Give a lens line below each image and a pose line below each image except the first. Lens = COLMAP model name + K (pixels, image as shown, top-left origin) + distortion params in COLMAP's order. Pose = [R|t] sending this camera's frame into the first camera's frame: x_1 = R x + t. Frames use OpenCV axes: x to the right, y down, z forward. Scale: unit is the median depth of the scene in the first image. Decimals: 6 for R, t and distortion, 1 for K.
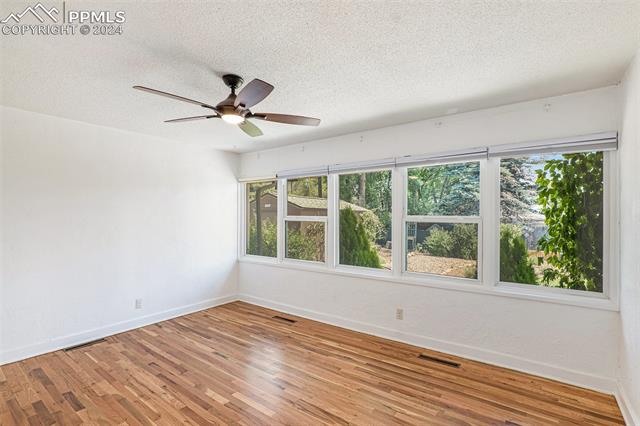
lens RADIAL K [[300.5, 0, 324.2], [0, 300.5, 214.1], [0, 0, 1]] dist [-0.009506, 0.001423]
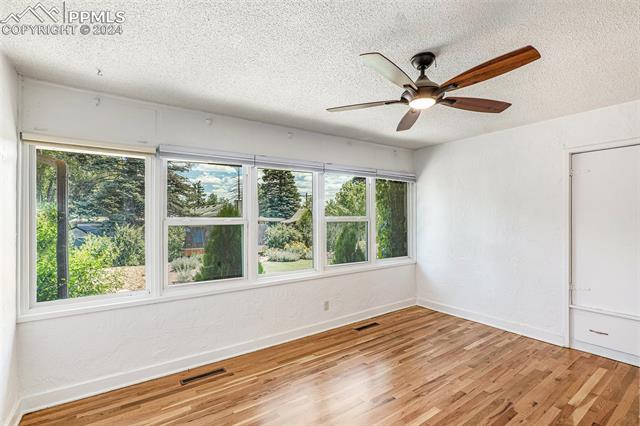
lens RADIAL K [[300.5, 0, 322.5], [0, 300.5, 215.6], [0, 0, 1]] dist [-0.009506, 0.001423]
pose [[0.324120, 0.001404, 0.946015, -0.865561], [0.003012, 0.999992, -0.002516, 0.004412], [-0.946011, 0.003665, 0.324113, 0.705108]]
